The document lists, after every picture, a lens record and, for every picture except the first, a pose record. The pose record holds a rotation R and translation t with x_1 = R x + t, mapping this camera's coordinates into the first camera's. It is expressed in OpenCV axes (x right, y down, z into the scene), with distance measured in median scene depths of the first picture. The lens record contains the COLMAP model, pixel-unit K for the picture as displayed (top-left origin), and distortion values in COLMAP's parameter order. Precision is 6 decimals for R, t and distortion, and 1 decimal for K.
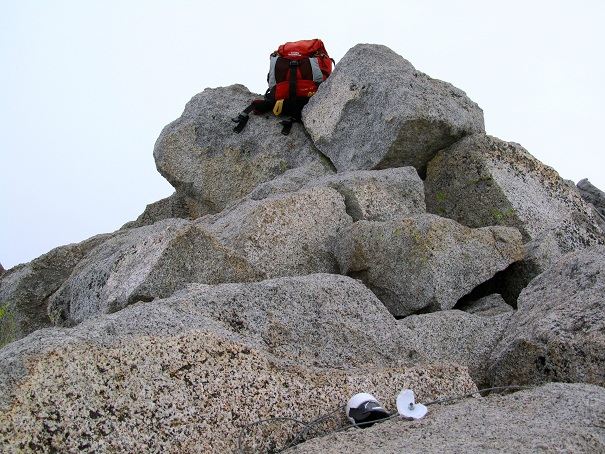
lens RADIAL K [[946.4, 0, 302.5], [0, 946.4, 227.0], [0, 0, 1]] dist [0.014689, 0.000000]
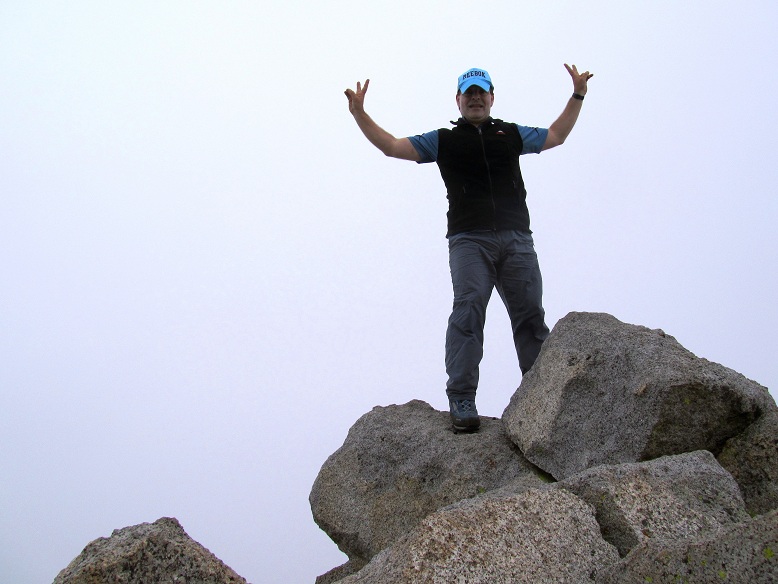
lens RADIAL K [[674.1, 0, 387.5], [0, 674.1, 291.7], [0, 0, 1]] dist [-0.090690, 0.019285]
pose [[0.981812, -0.113169, -0.152441, 0.002393], [0.032800, 0.891961, -0.450921, 0.019028], [0.187001, 0.437720, 0.879450, 0.539456]]
